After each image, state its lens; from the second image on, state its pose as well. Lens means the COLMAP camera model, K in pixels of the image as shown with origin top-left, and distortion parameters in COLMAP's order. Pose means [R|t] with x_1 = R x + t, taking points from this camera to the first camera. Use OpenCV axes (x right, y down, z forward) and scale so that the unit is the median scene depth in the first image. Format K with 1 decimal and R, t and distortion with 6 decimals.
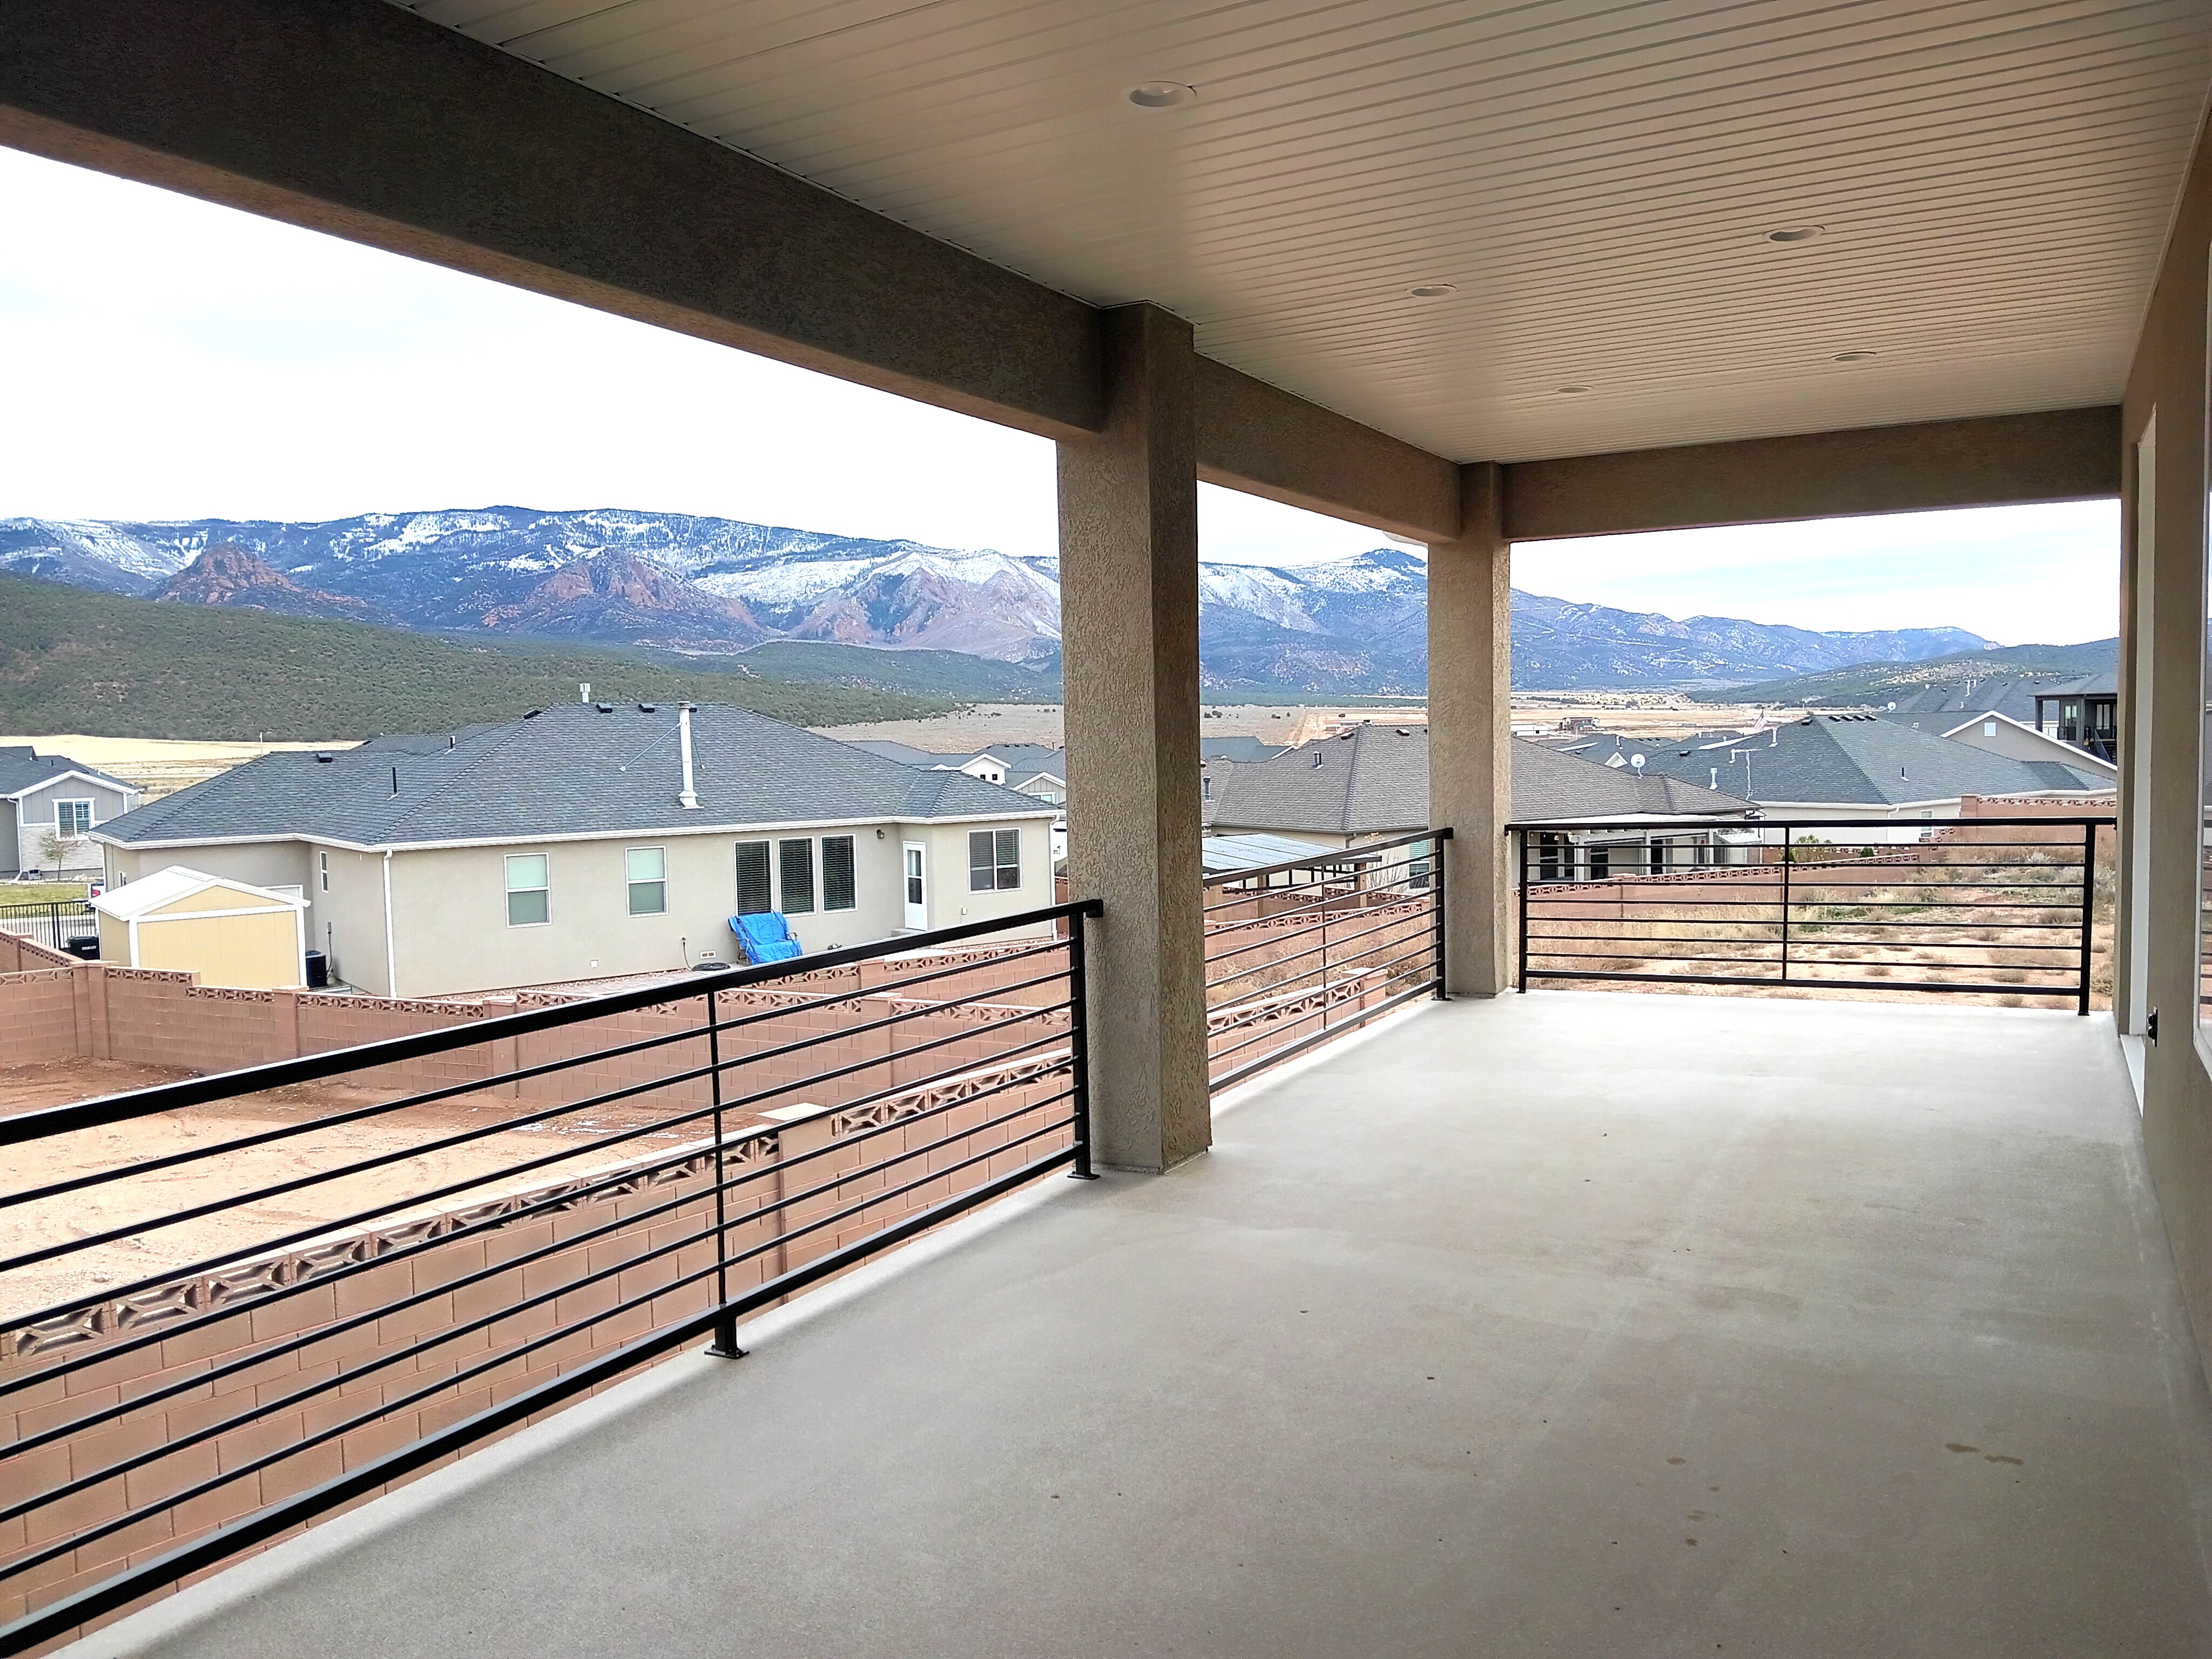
lens RADIAL K [[1641.2, 0, 1114.0], [0, 1641.2, 834.6], [0, 0, 1]] dist [0.074610, -0.139835]
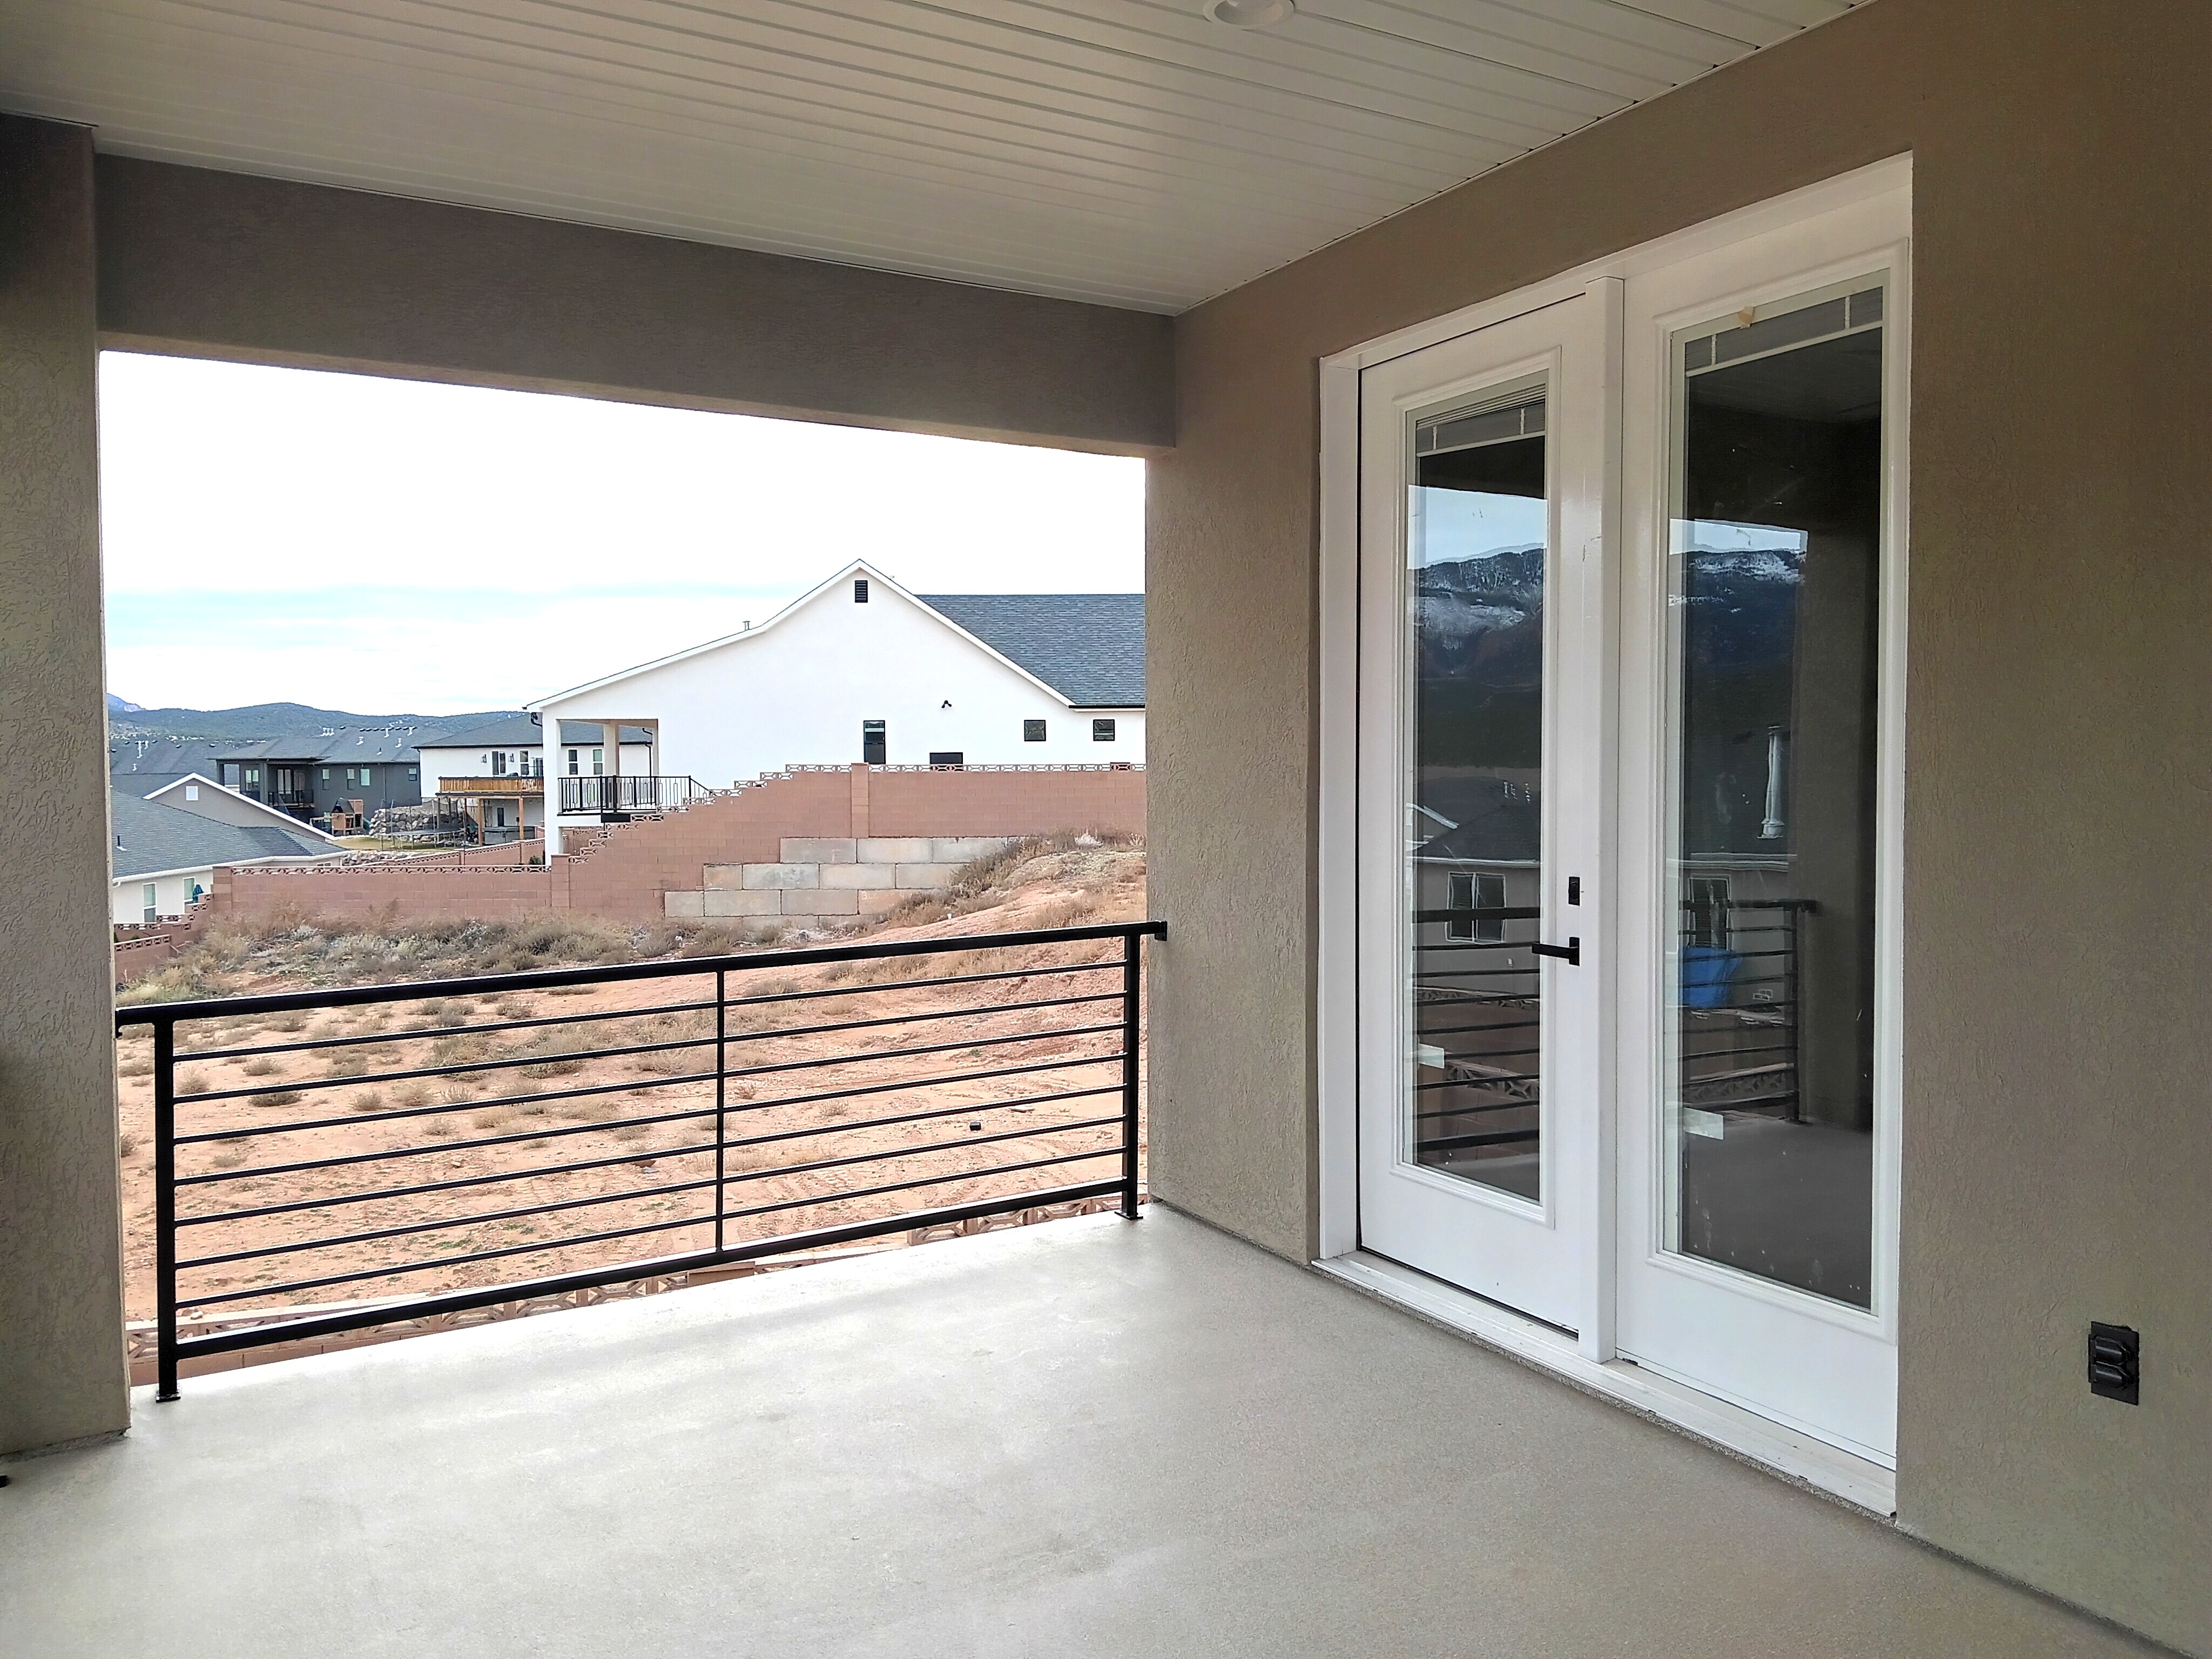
lens RADIAL K [[1640.0, 0, 1108.0], [0, 1640.0, 836.9], [0, 0, 1]] dist [0.091510, -0.161059]
pose [[0.526584, -0.015909, 0.849974, 0.004154], [0.047623, 0.998807, -0.010810, -0.011298], [-0.848788, 0.046171, 0.526714, 0.187276]]
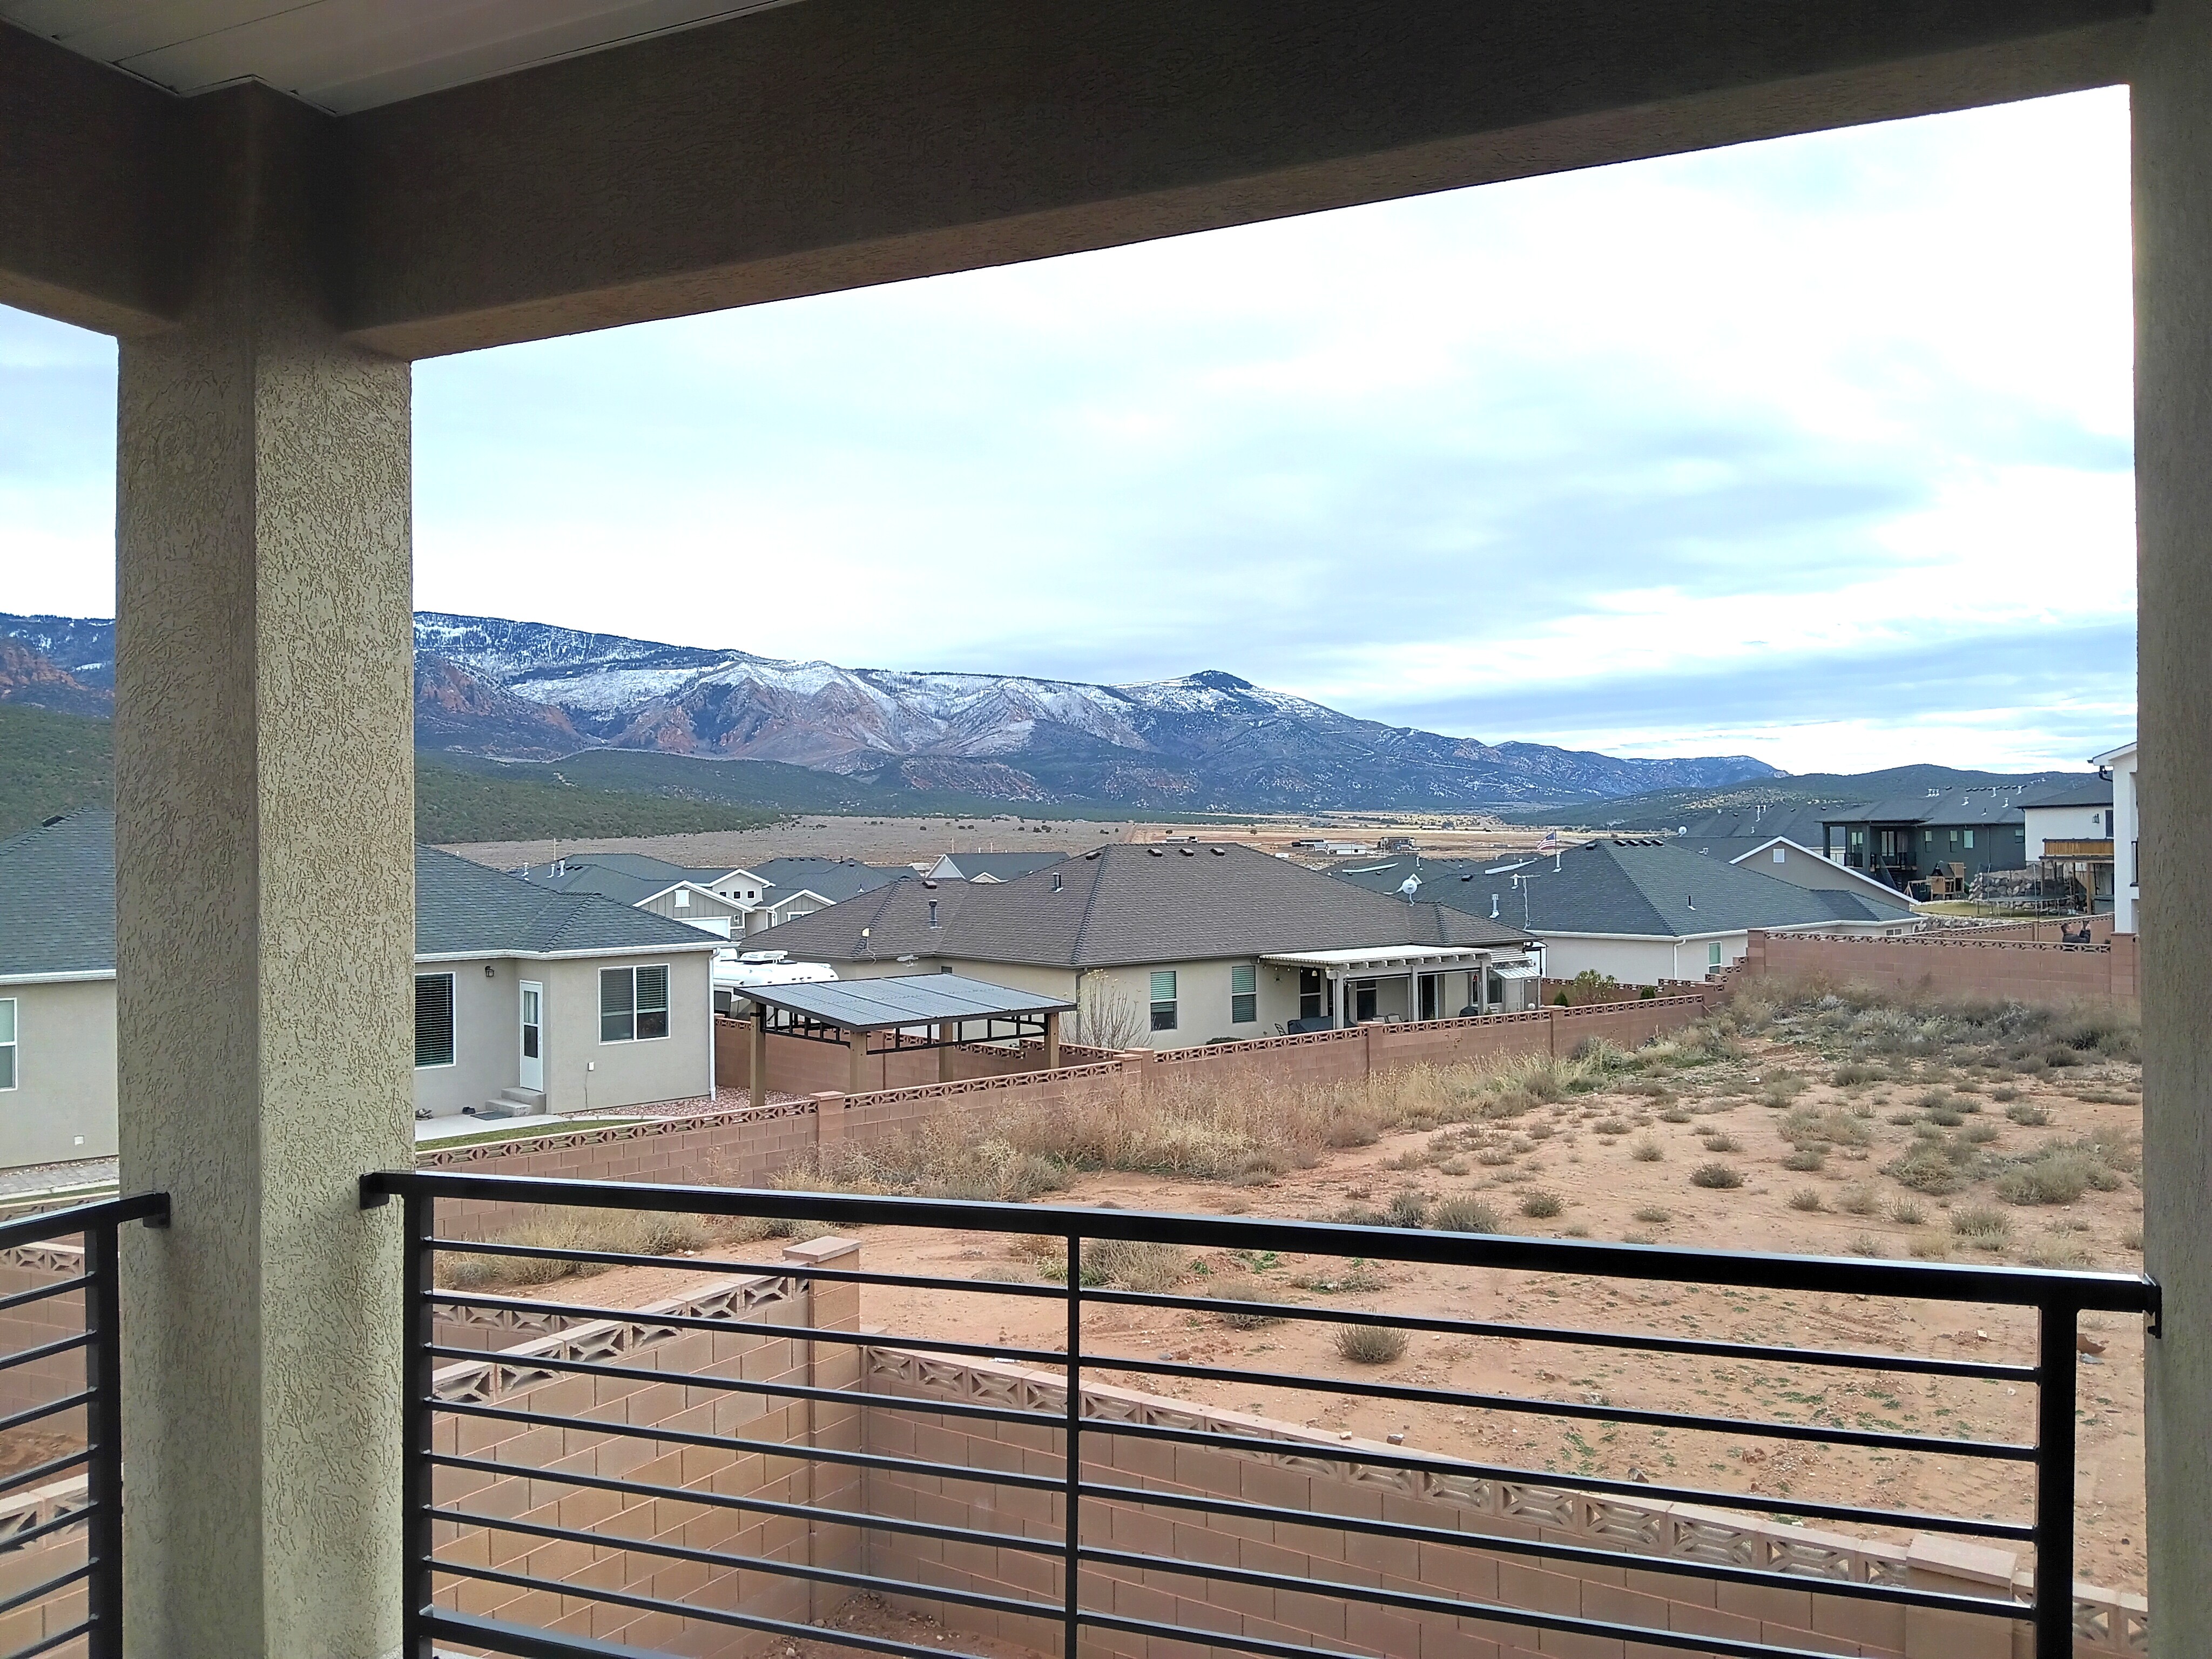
lens RADIAL K [[1641.2, 0, 1114.0], [0, 1641.2, 834.6], [0, 0, 1]] dist [0.074610, -0.139835]
pose [[0.994707, 0.011930, 0.102058, 0.118586], [-0.004792, 0.997542, -0.069904, -0.017554], [-0.102641, 0.069045, 0.992319, 0.215243]]
